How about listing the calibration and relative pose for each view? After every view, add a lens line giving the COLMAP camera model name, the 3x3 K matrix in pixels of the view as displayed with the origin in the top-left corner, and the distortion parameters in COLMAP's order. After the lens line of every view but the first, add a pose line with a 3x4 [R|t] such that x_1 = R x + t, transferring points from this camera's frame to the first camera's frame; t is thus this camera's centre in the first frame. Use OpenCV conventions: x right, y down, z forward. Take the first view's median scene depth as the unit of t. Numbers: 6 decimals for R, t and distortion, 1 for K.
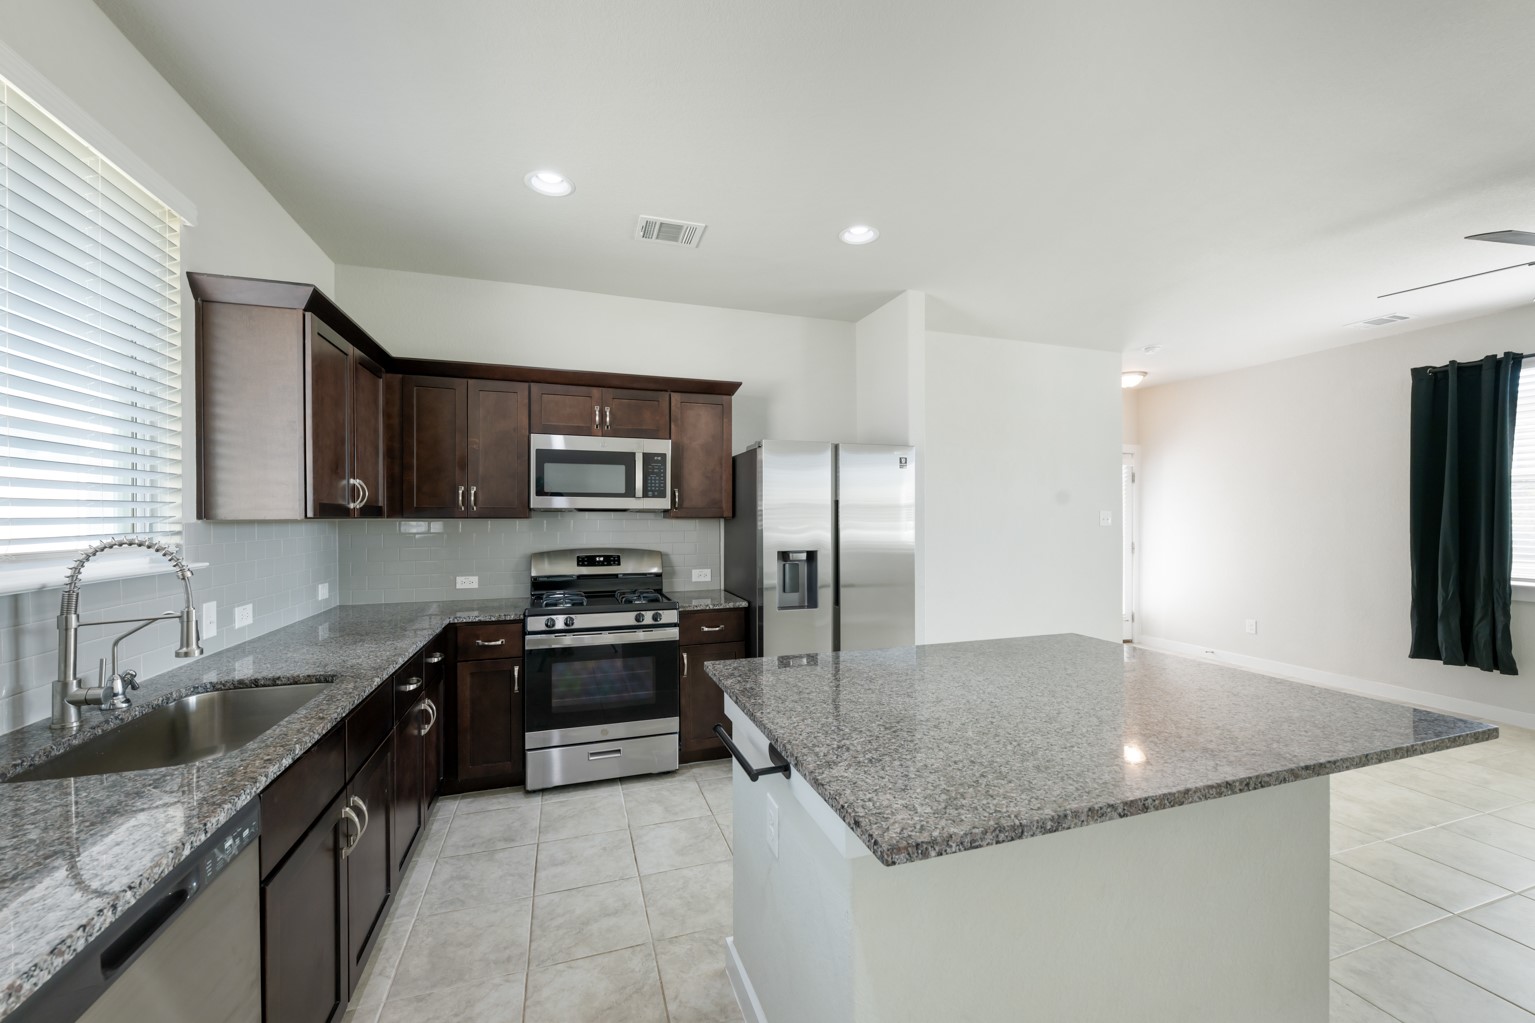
lens RADIAL K [[608.0, 0, 769.5], [0, 608.0, 518.1], [0, 0, 1]] dist [-0.002881, -0.000271]
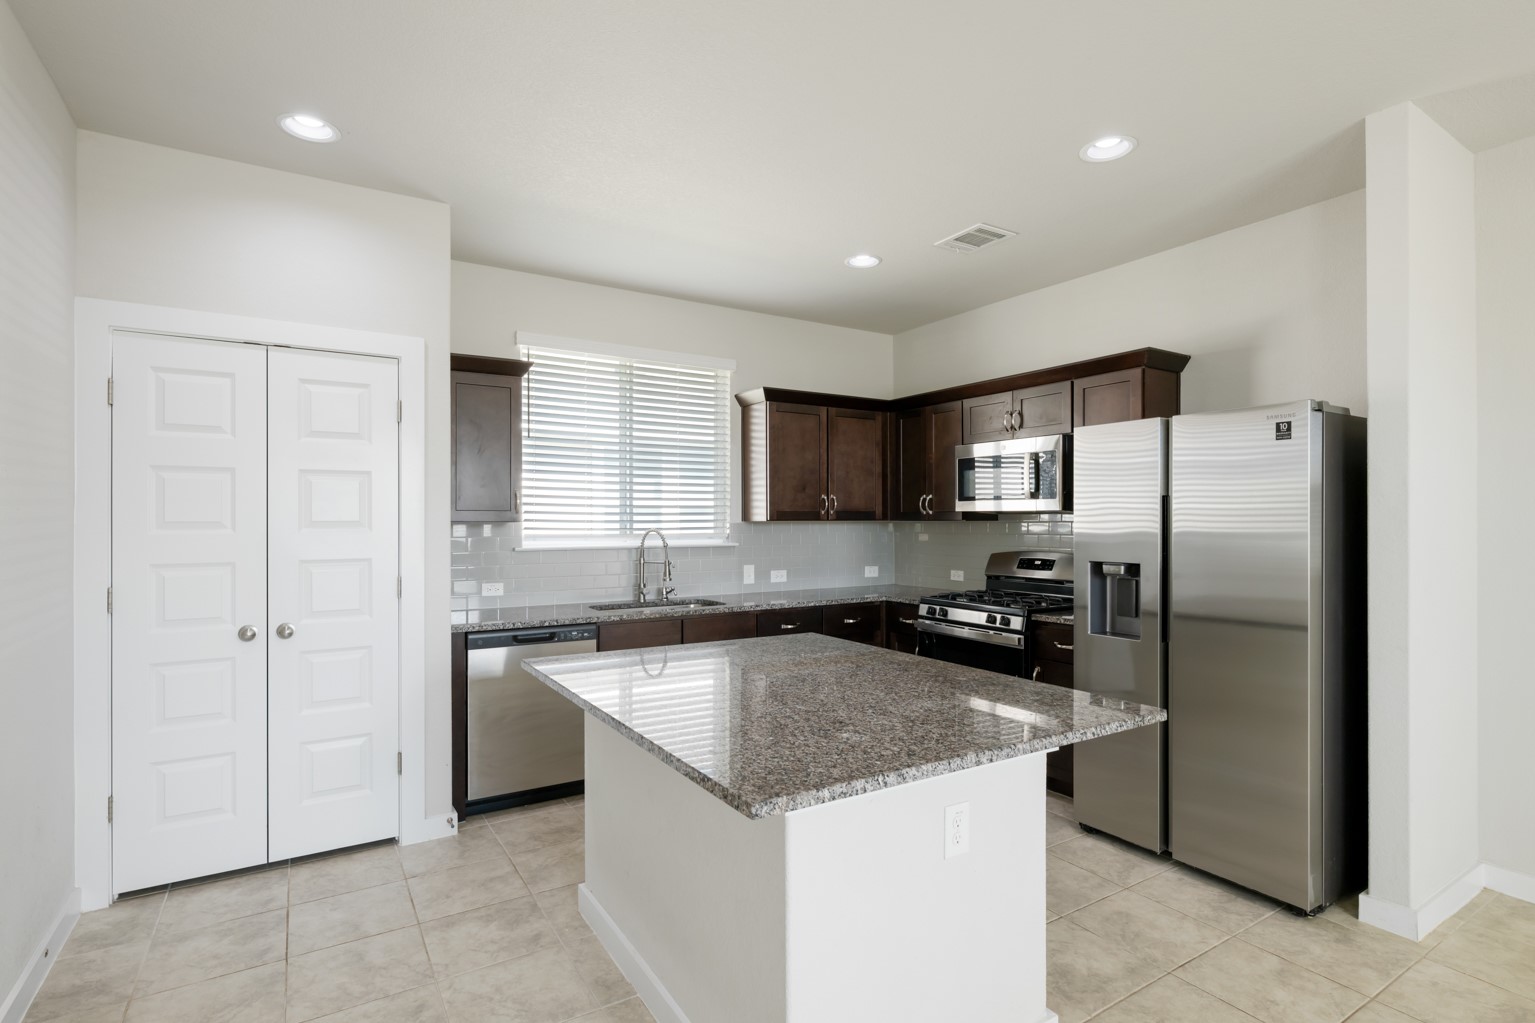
lens RADIAL K [[746.7, 0, 769.3], [0, 746.7, 520.6], [0, 0, 1]] dist [0.001480, 0.000105]
pose [[0.232705, 0.000596, -0.972547, 0.960920], [-0.000446, 1.000000, 0.000507, -0.000472], [0.972547, 0.000316, 0.232705, 0.370252]]
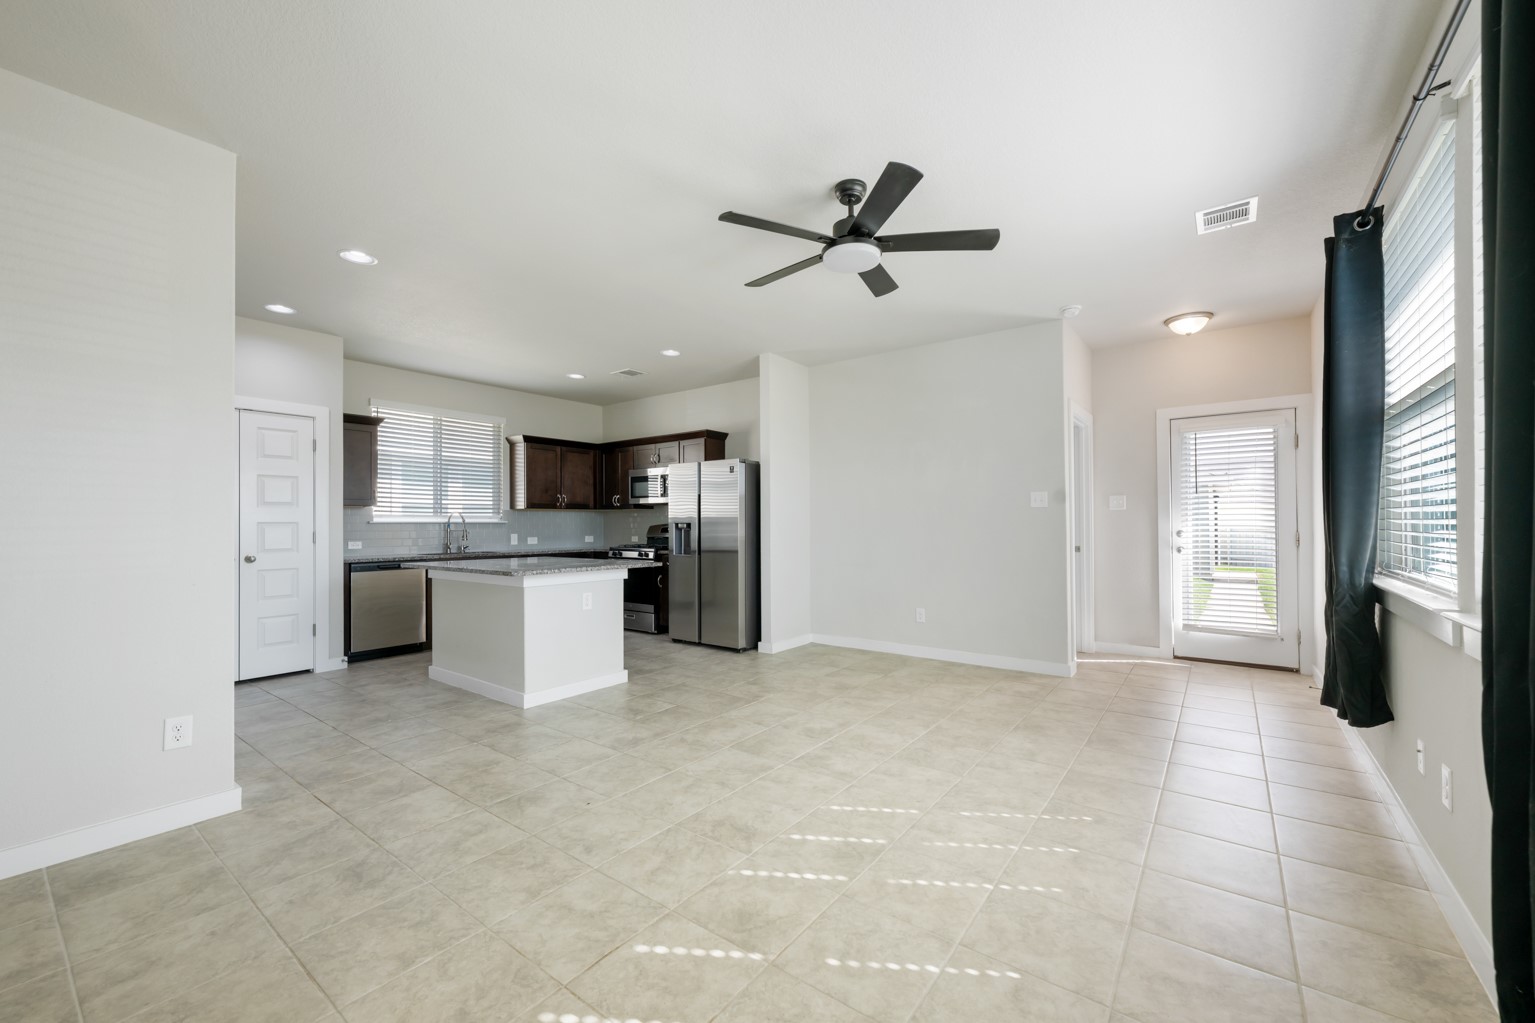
lens RADIAL K [[608.0, 0, 769.5], [0, 608.0, 518.1], [0, 0, 1]] dist [-0.002881, -0.000271]
pose [[0.564778, -0.009185, -0.825192, 1.867623], [0.003243, 0.999955, -0.008911, 0.061674], [0.825237, 0.002357, 0.564782, 0.192745]]
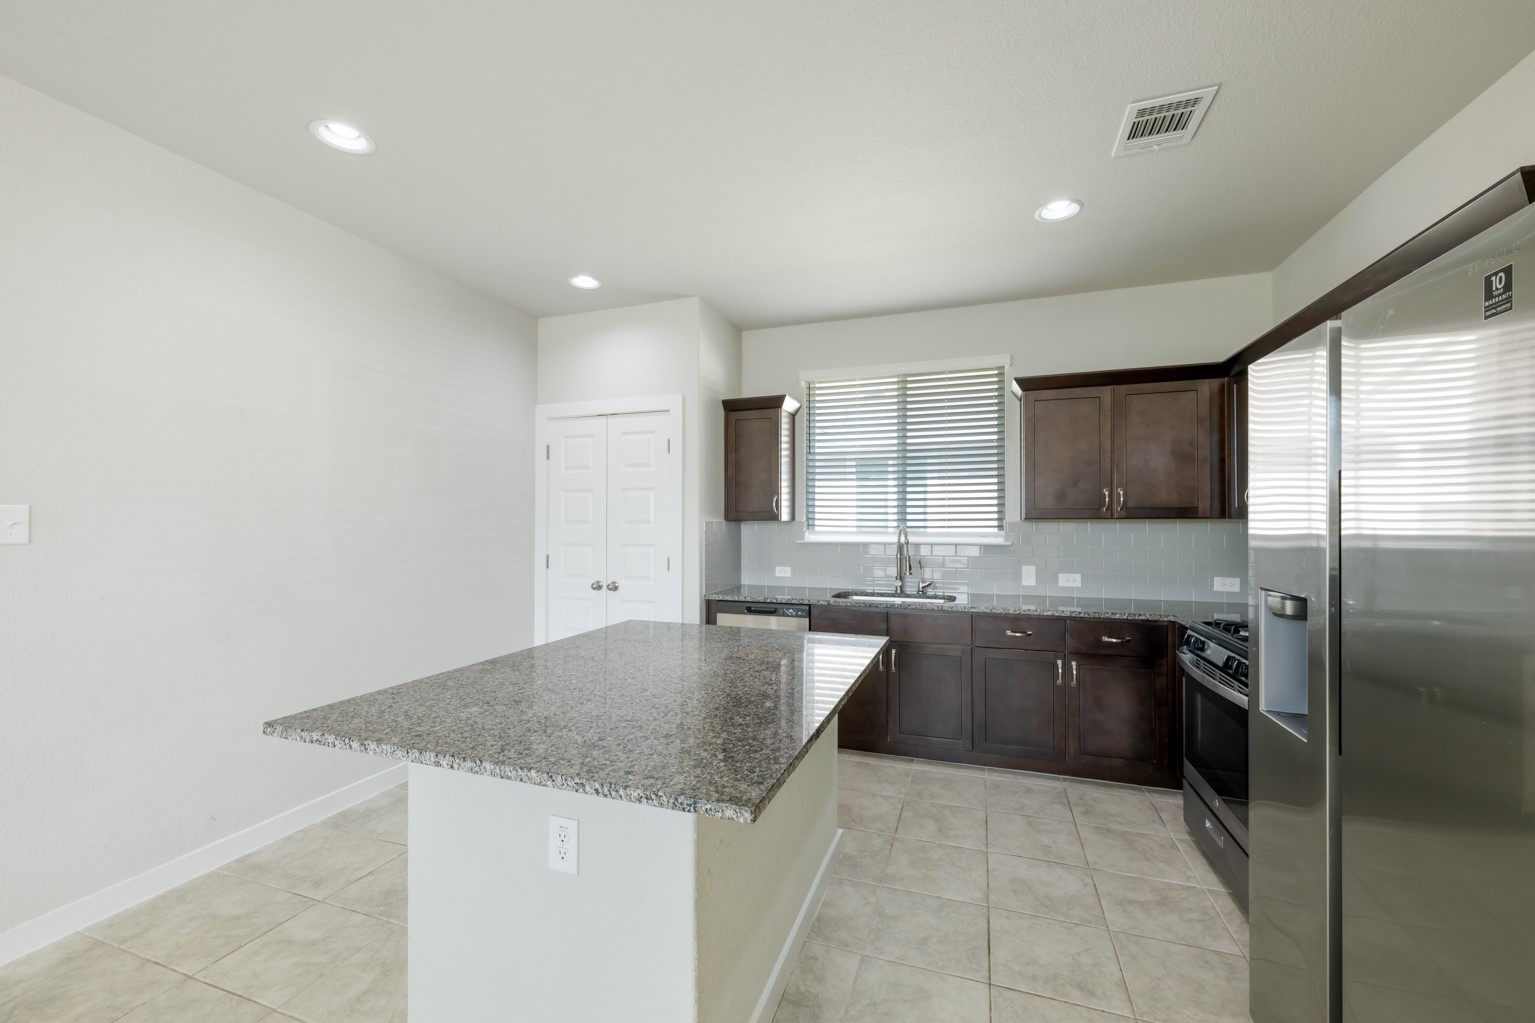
lens RADIAL K [[603.0, 0, 770.7], [0, 603.0, 515.7], [0, 0, 1]] dist [-0.000673, -0.000113]
pose [[-0.612954, -0.004100, -0.790108, 0.680554], [0.000764, 0.999983, -0.005781, 0.000098], [0.790118, -0.004147, -0.612941, 1.061129]]
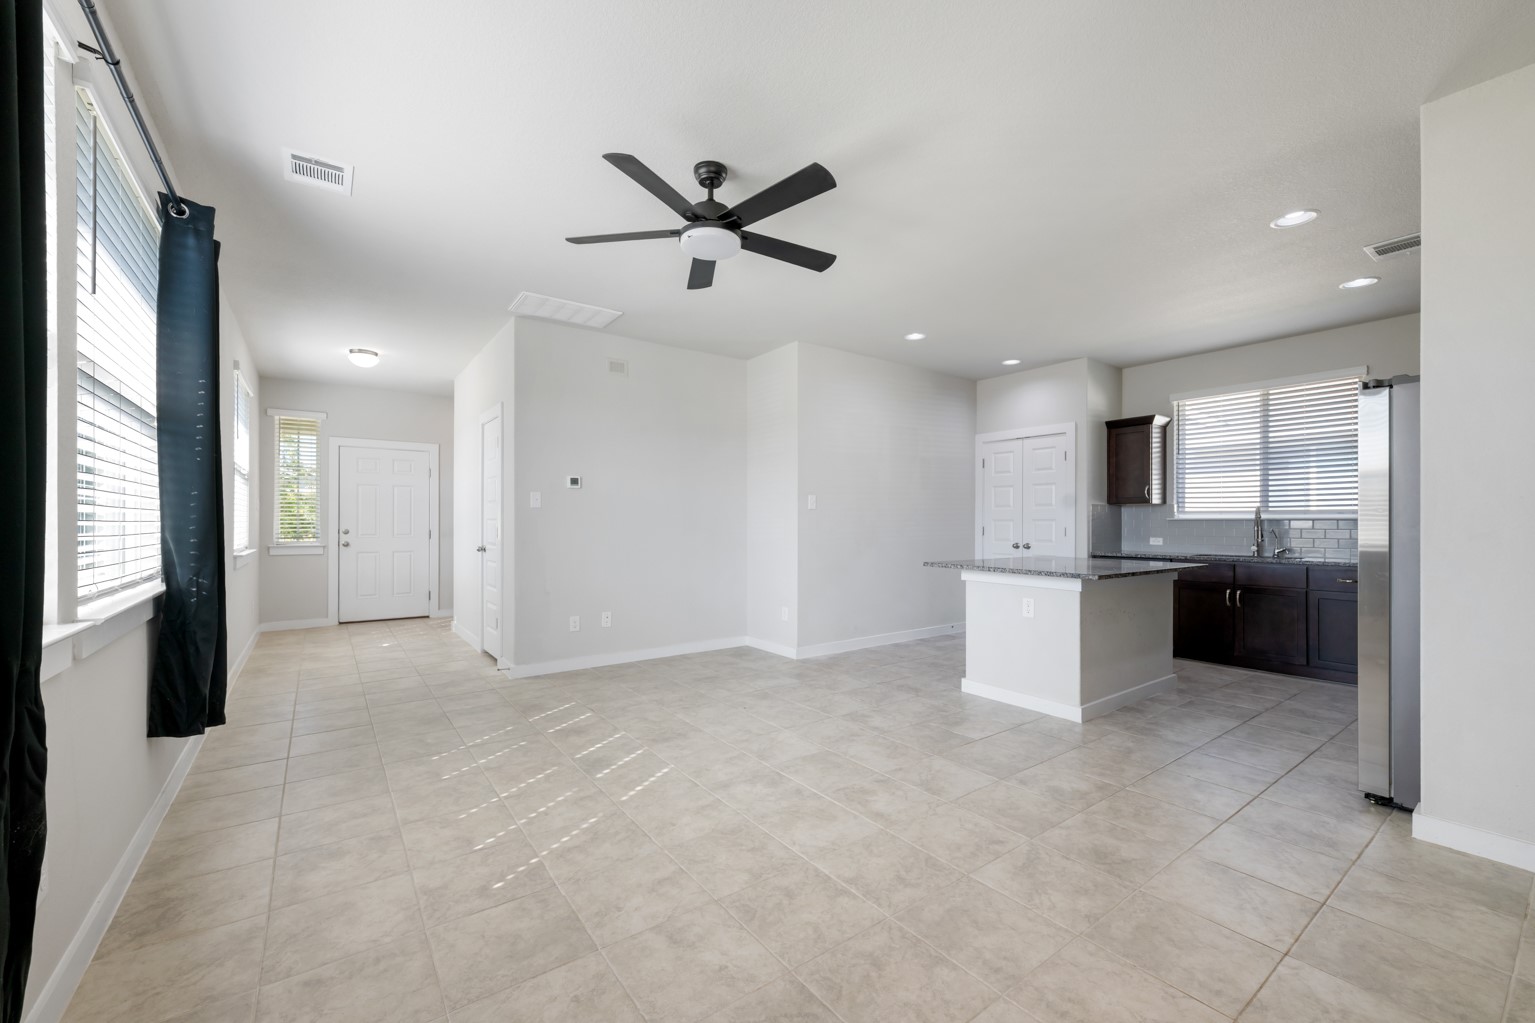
lens RADIAL K [[615.9, 0, 769.6], [0, 615.9, 520.6], [0, 0, 1]] dist [-0.000216, 0.000081]
pose [[-0.954109, -0.000435, -0.299461, 1.344633], [-0.000445, 1.000000, -0.000035, 0.058969], [0.299461, 0.000100, -0.954109, 1.754931]]
